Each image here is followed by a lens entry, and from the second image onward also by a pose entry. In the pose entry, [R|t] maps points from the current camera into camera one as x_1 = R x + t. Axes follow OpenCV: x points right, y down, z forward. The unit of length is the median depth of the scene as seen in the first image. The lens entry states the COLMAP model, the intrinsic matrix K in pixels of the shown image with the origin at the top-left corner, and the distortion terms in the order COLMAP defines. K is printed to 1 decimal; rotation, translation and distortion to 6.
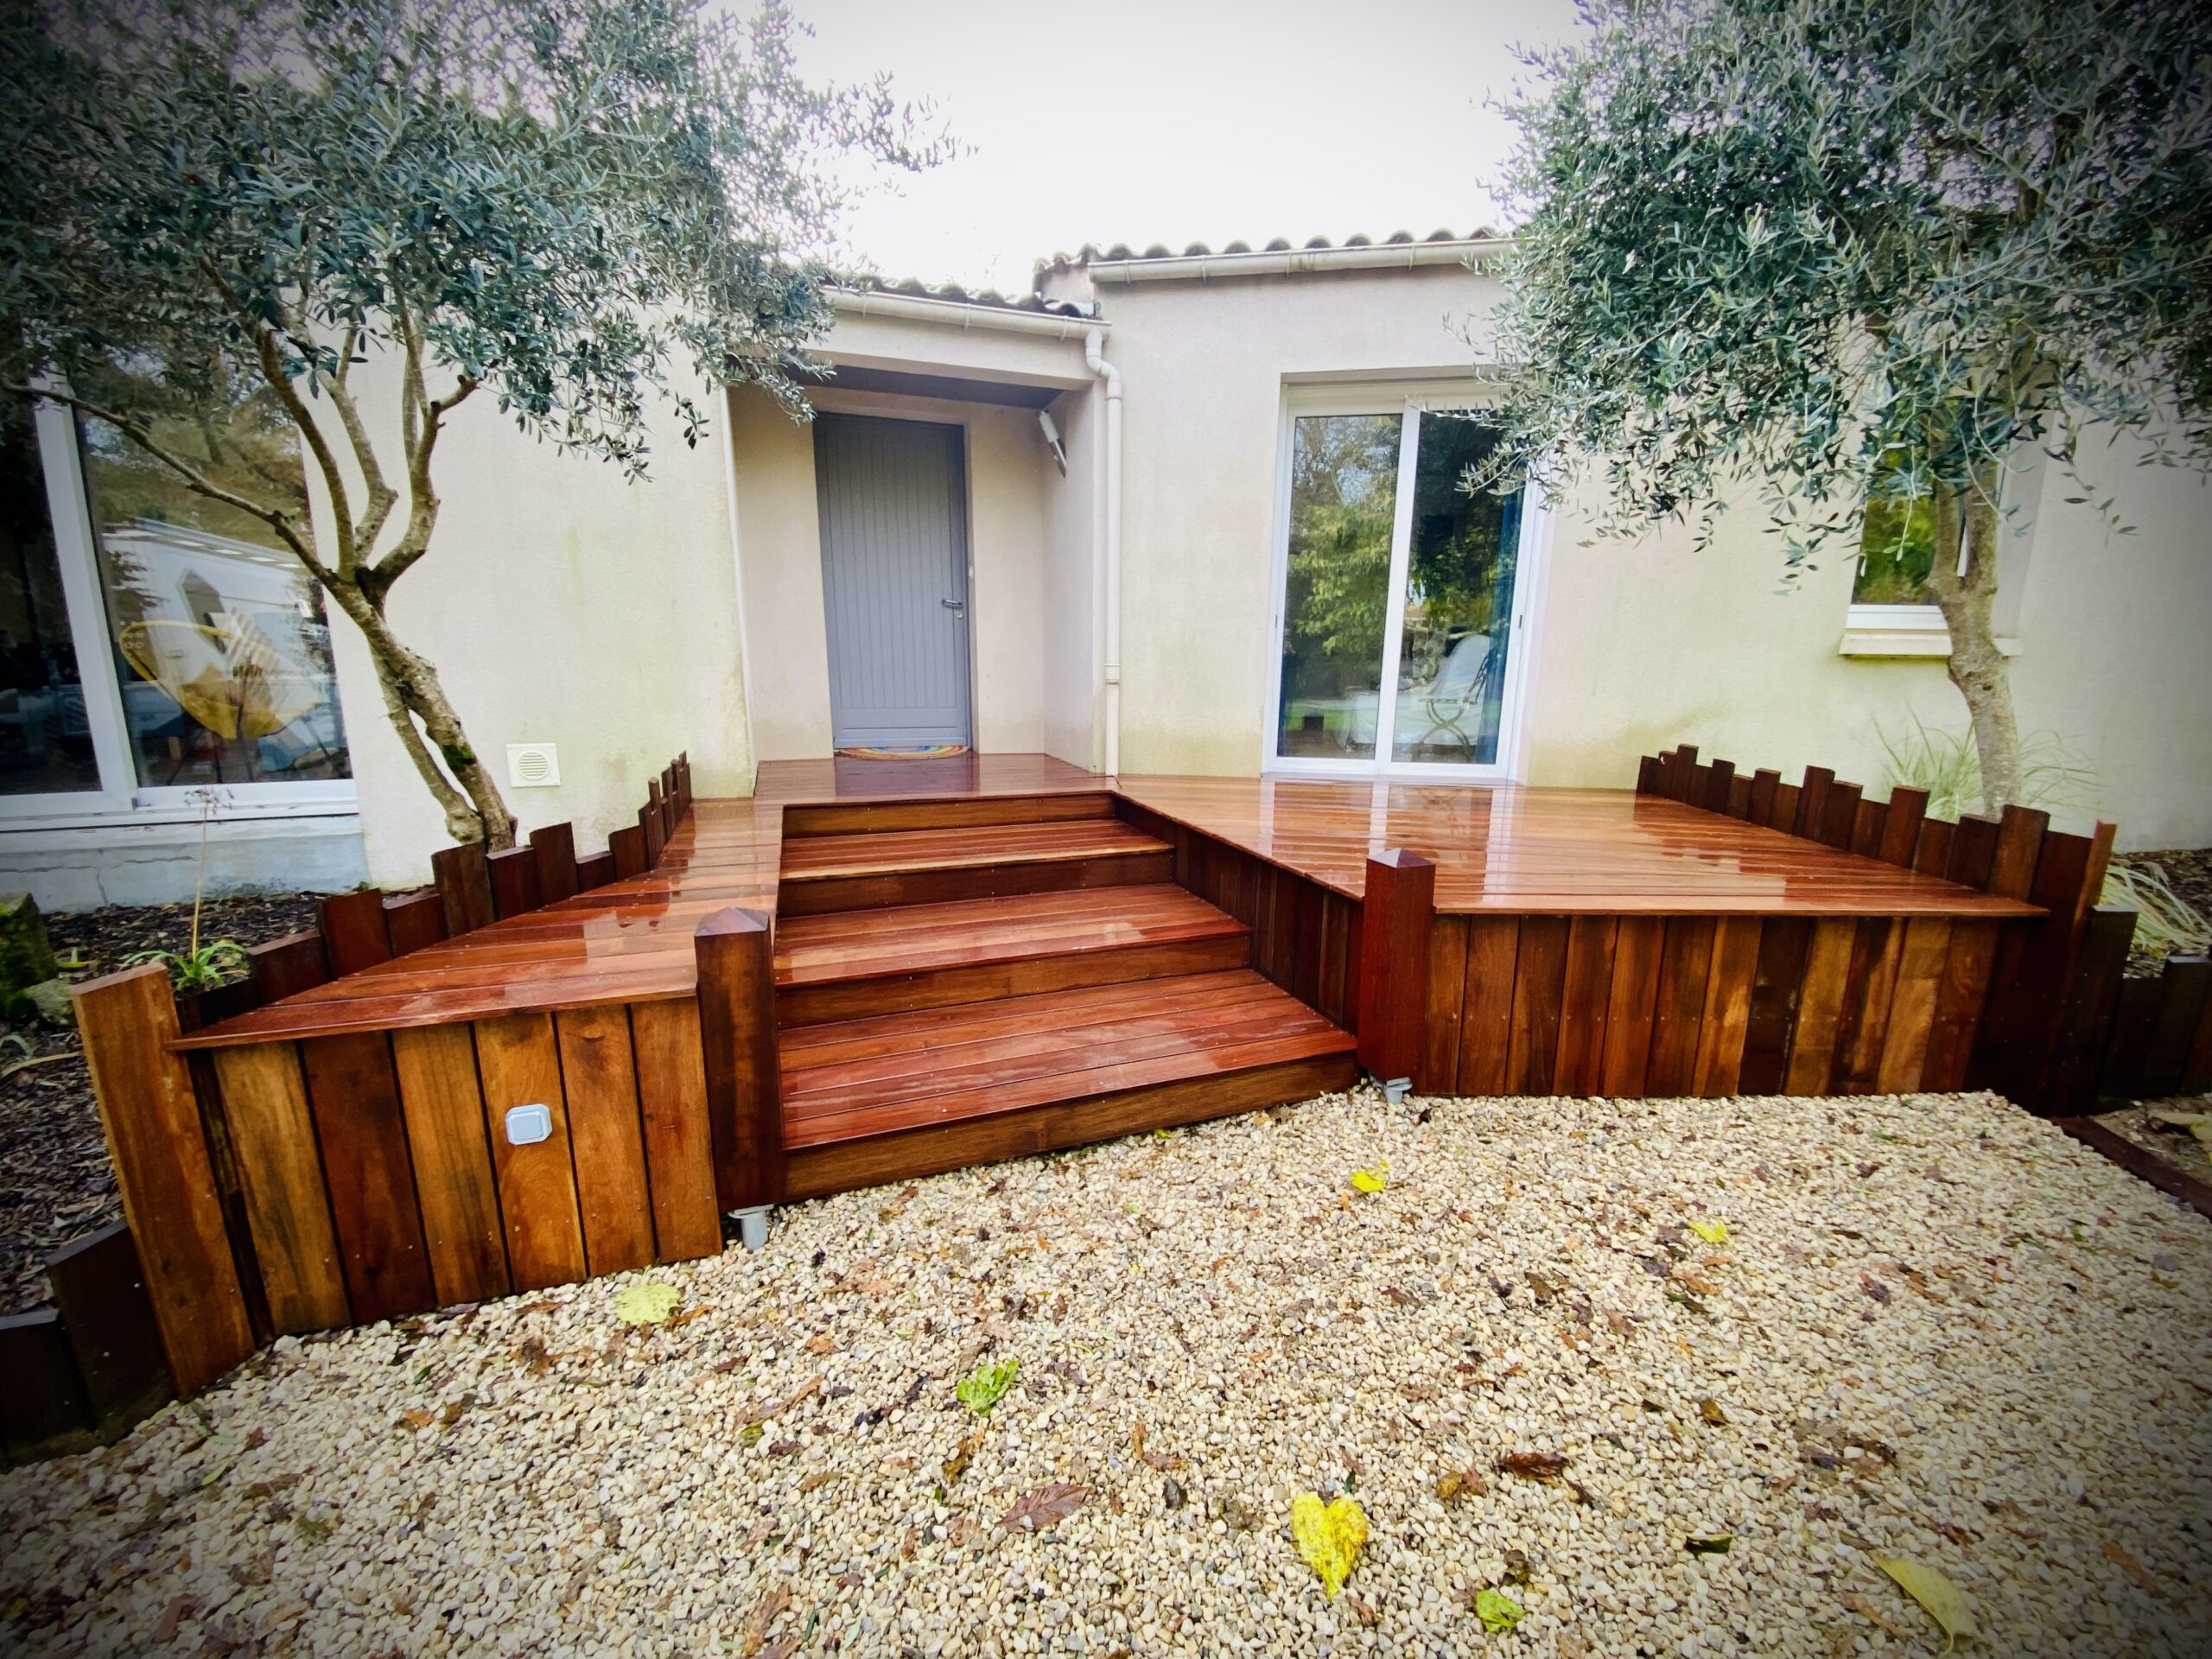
lens RADIAL K [[891.5, 0, 1103.3], [0, 891.5, 861.8], [0, 0, 1]] dist [-0.057096, -0.000163]
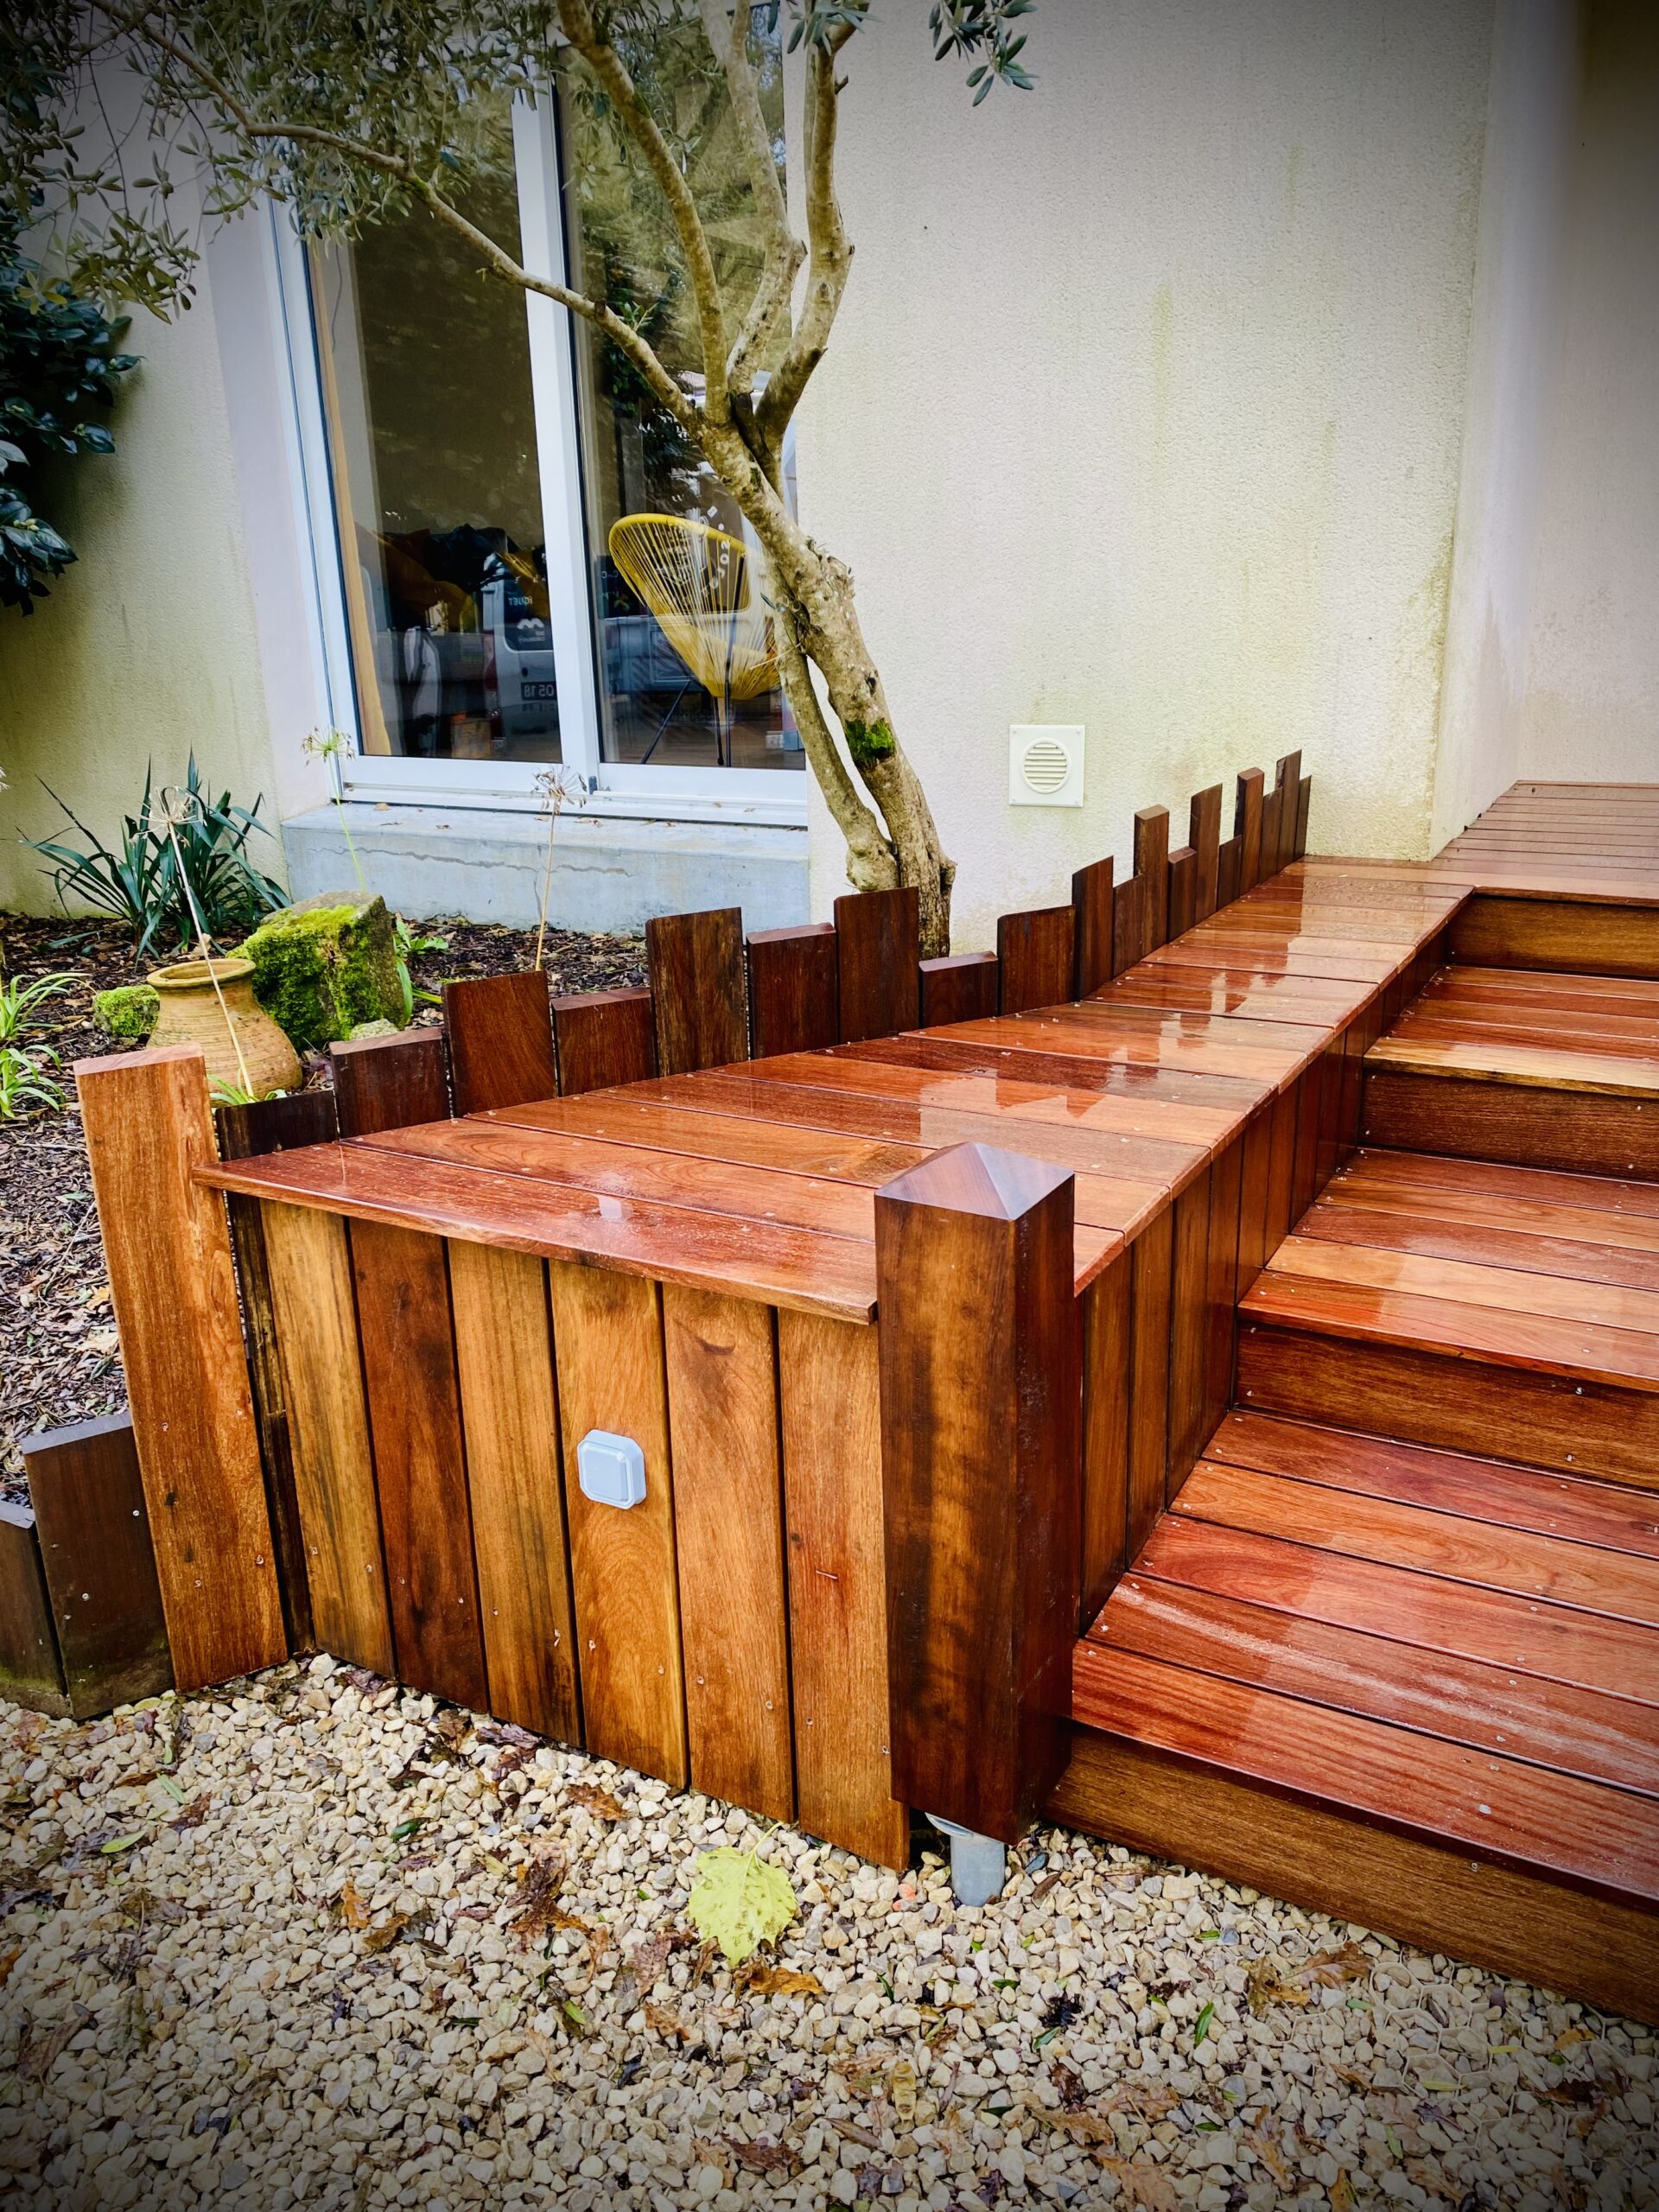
lens RADIAL K [[1646.7, 0, 829.5], [0, 1646.7, 1106.0], [0, 0, 1]] dist [0.010451, 0.003076]
pose [[0.651995, 0.196363, -0.732356, 0.096424], [-0.132783, 0.980527, 0.144691, -0.067539], [0.746506, 0.002907, 0.665372, 0.431689]]
